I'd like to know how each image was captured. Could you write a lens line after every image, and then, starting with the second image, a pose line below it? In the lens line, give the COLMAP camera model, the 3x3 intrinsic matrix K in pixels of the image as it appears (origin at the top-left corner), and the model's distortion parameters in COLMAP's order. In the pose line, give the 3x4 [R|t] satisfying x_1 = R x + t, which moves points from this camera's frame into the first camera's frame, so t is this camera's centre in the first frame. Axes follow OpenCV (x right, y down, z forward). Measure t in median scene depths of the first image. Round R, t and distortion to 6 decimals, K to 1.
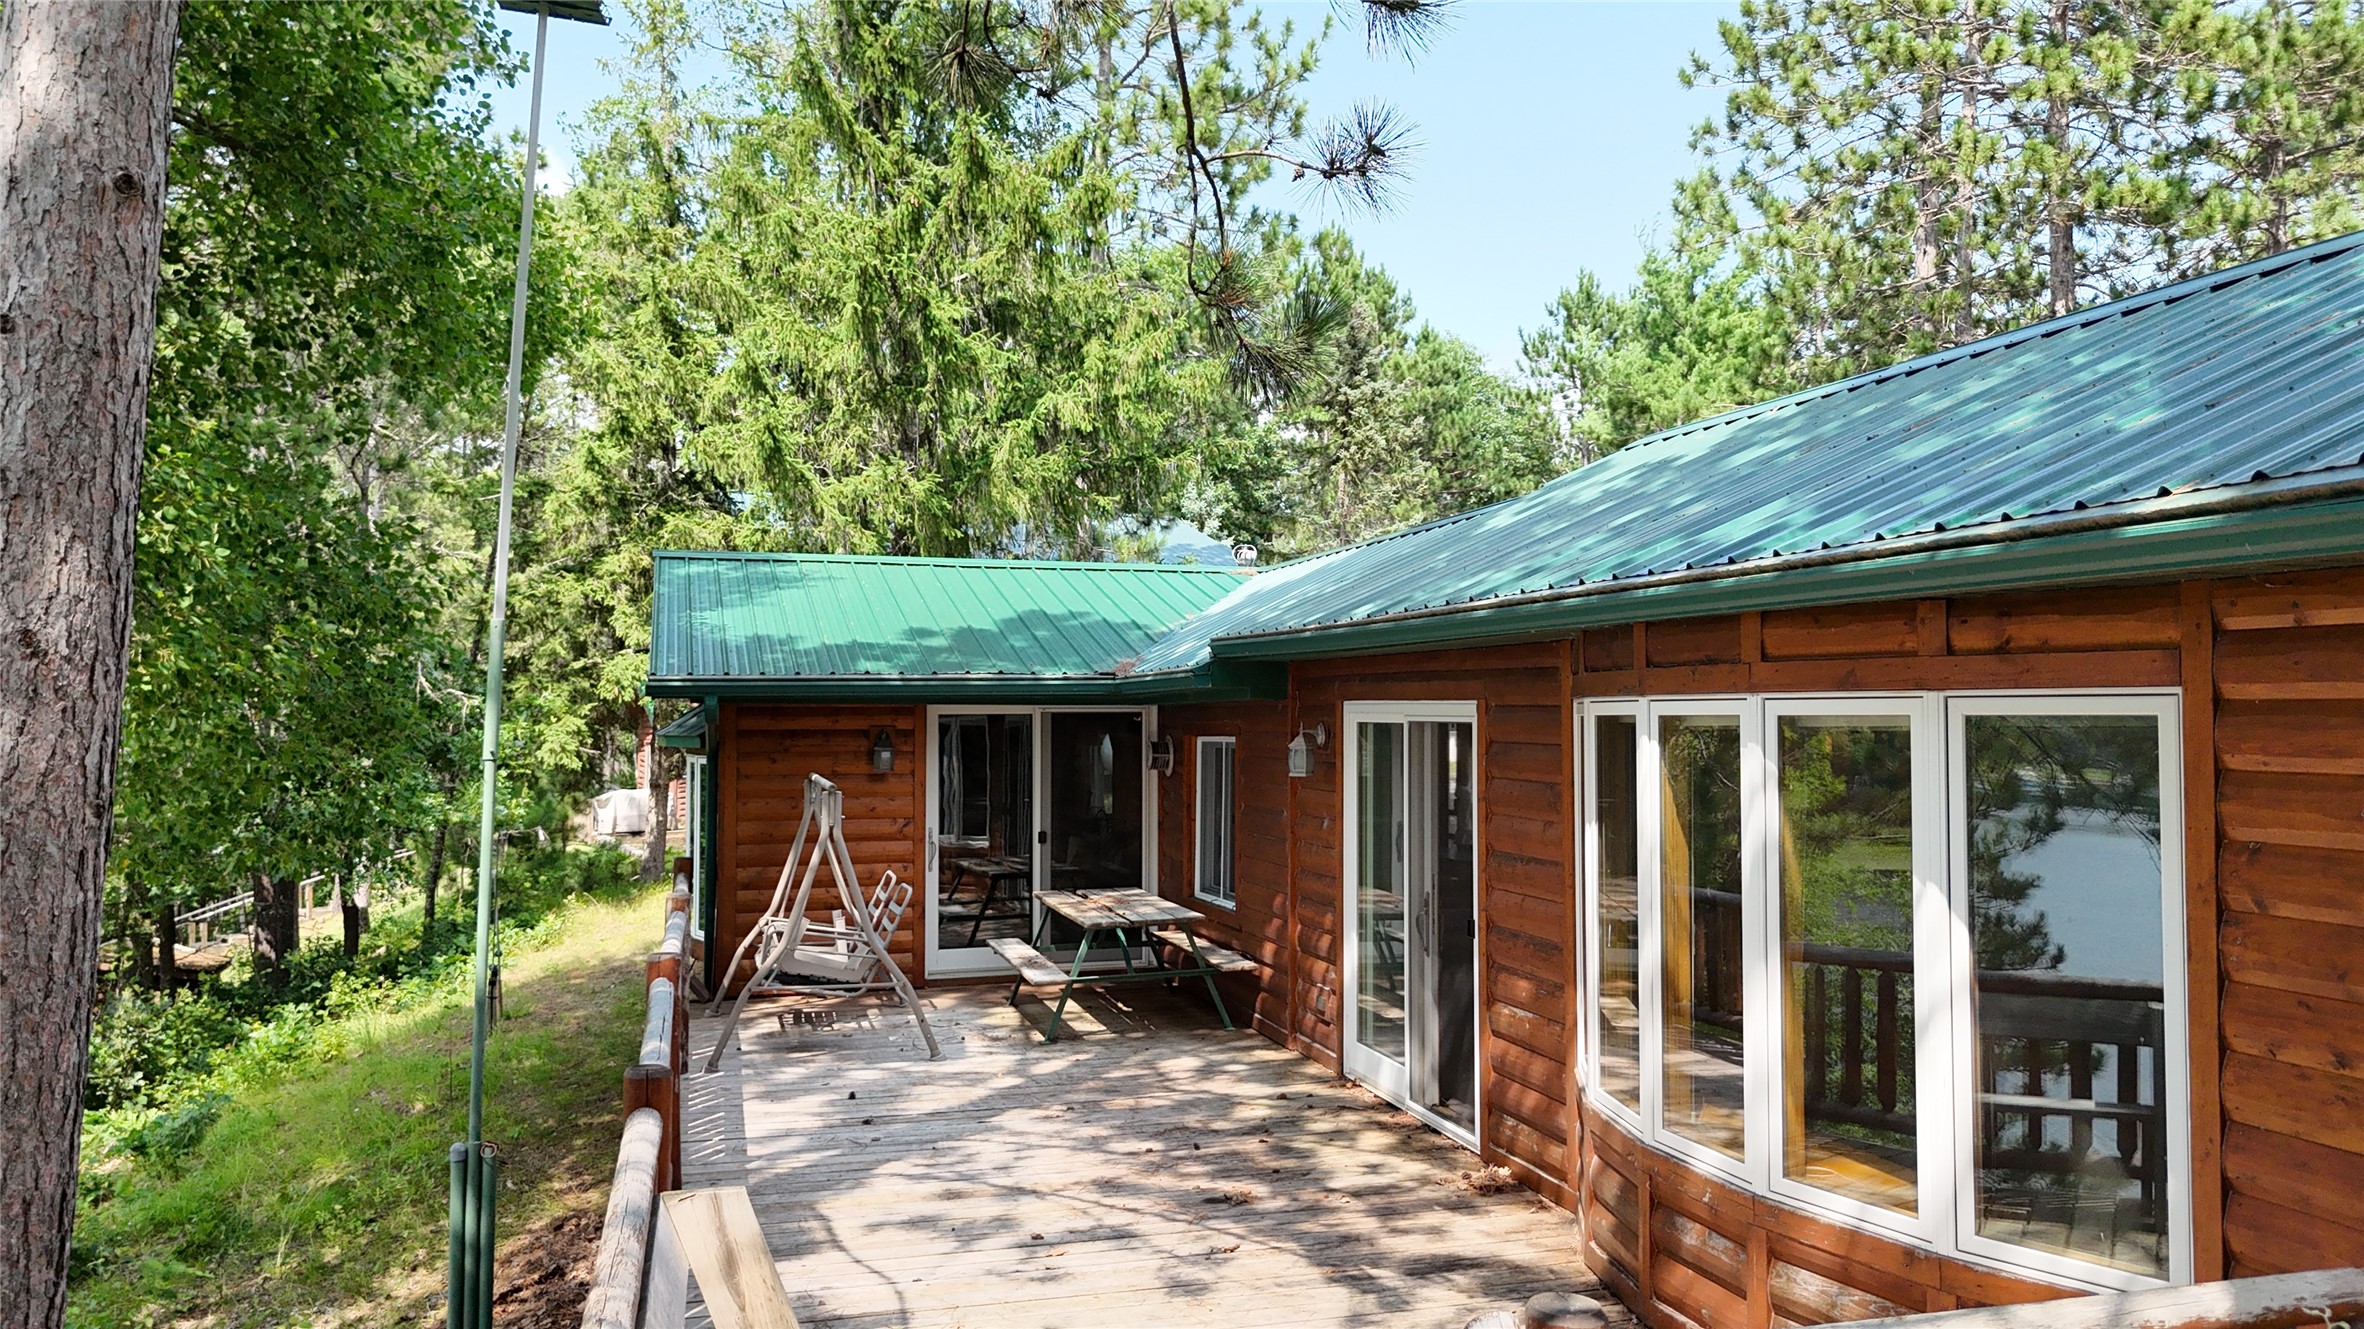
lens RADIAL K [[1716.3, 0, 1201.7], [0, 1716.3, 660.4], [0, 0, 1]] dist [0.082839, -0.075170]
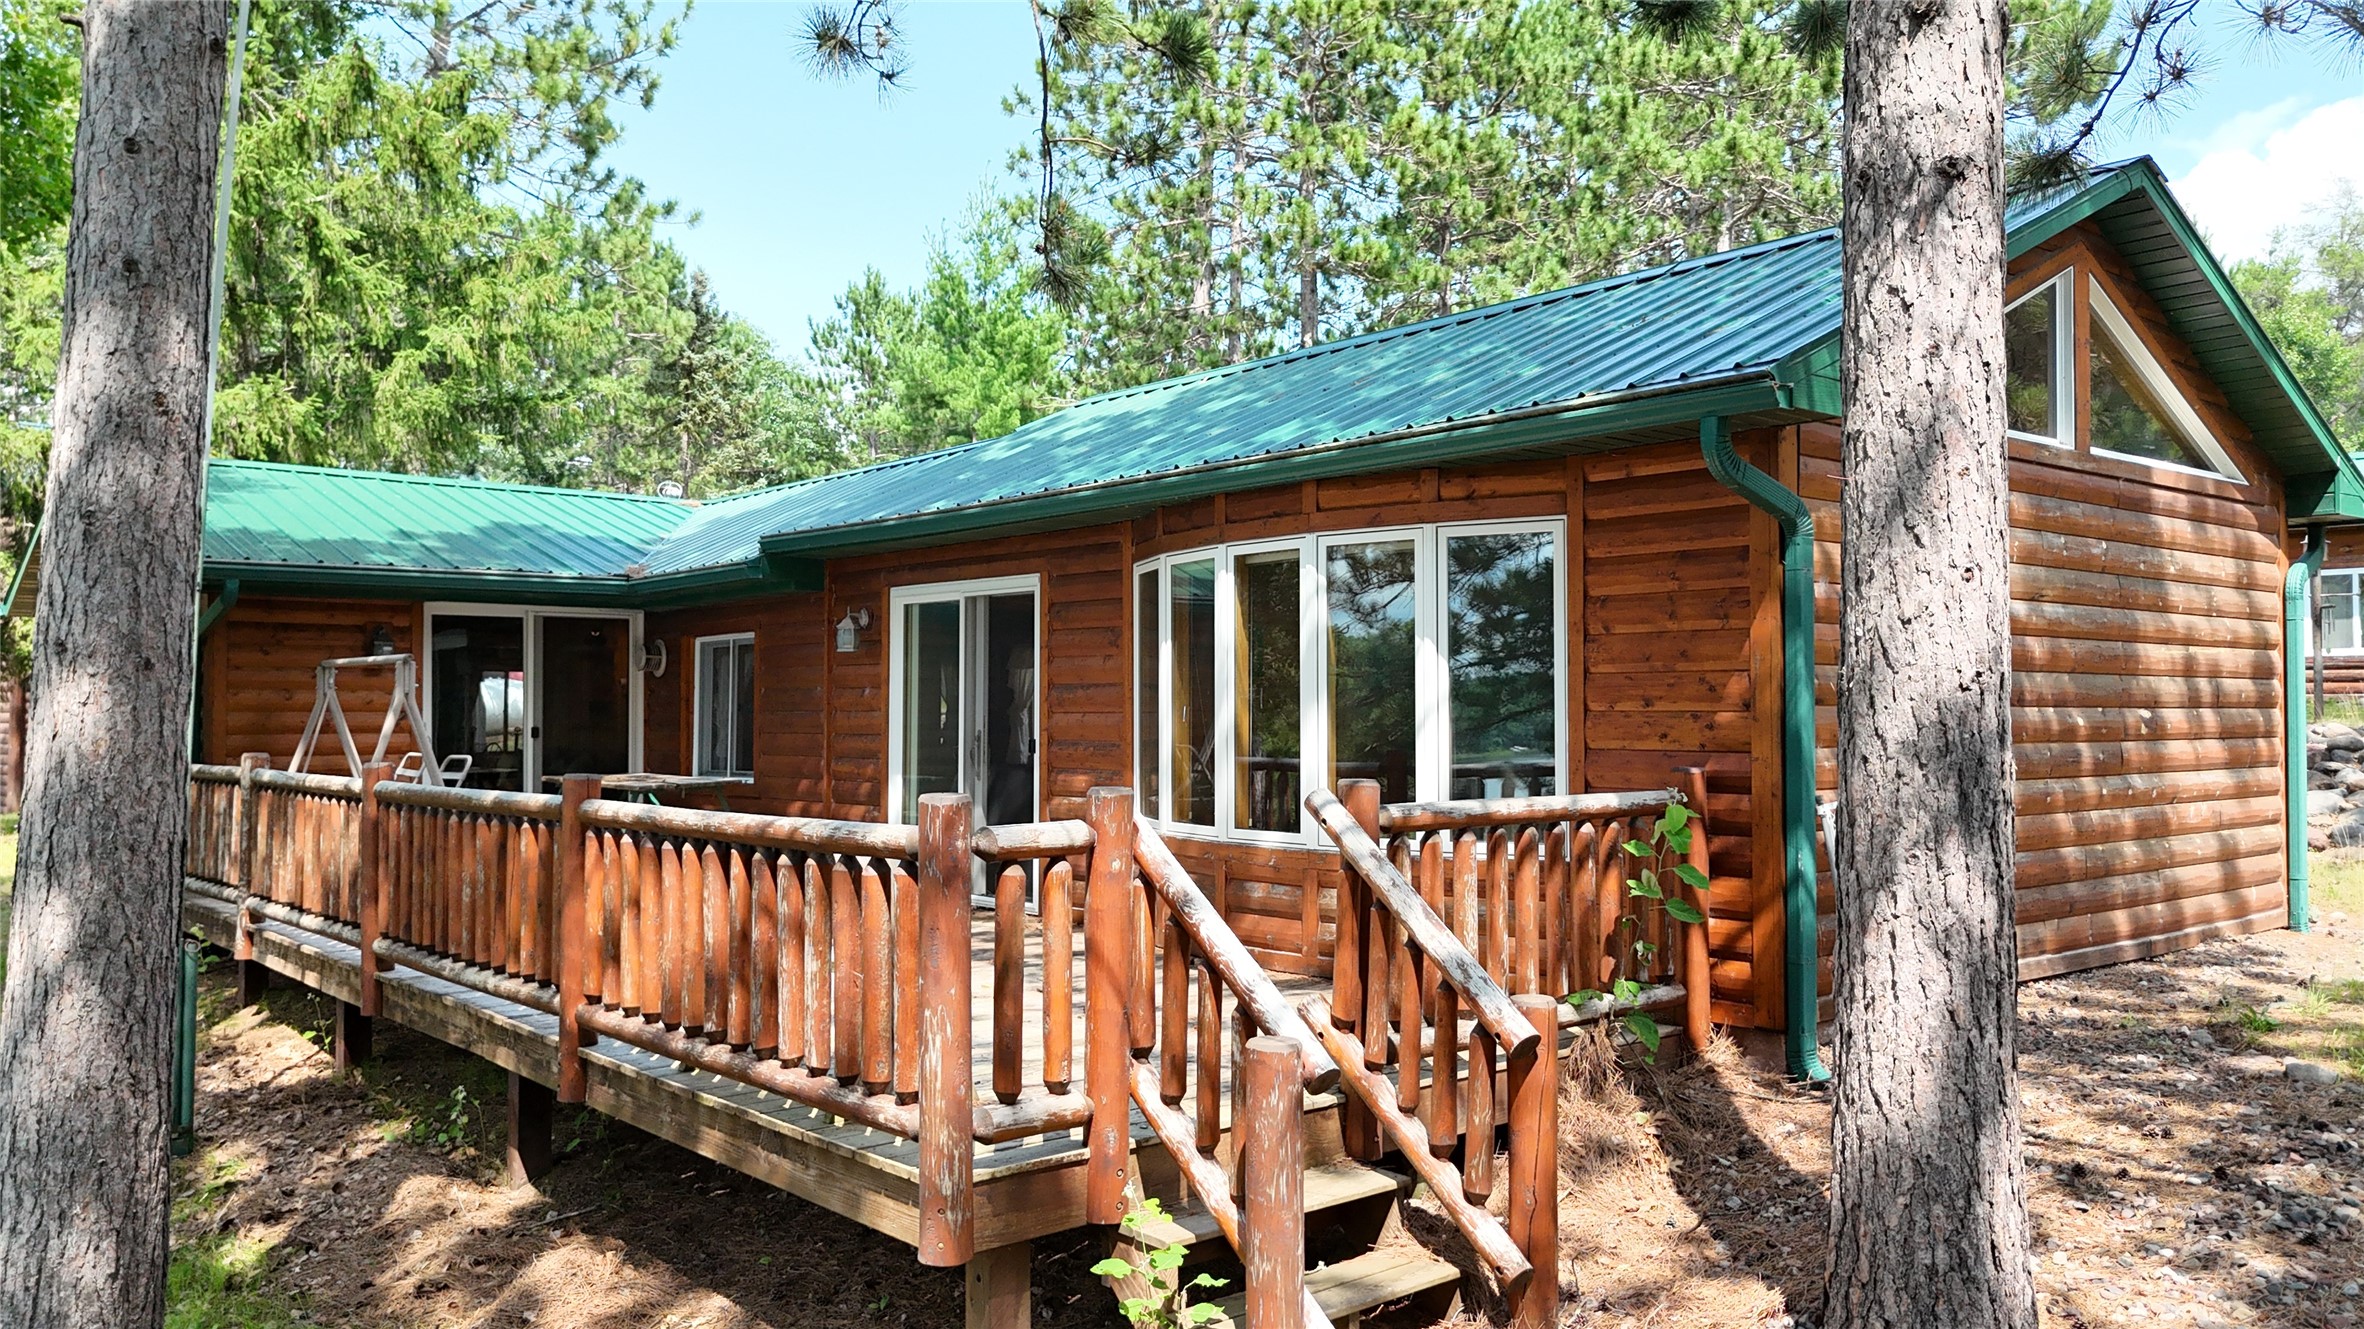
lens RADIAL K [[1716.3, 0, 1181.1], [0, 1716.3, 662.1], [0, 0, 1]] dist [0.082839, -0.075170]
pose [[0.911858, 0.010301, 0.410377, -0.143610], [-0.010967, 0.999940, -0.000729, 0.046994], [-0.410359, -0.003836, 0.911916, -0.124055]]
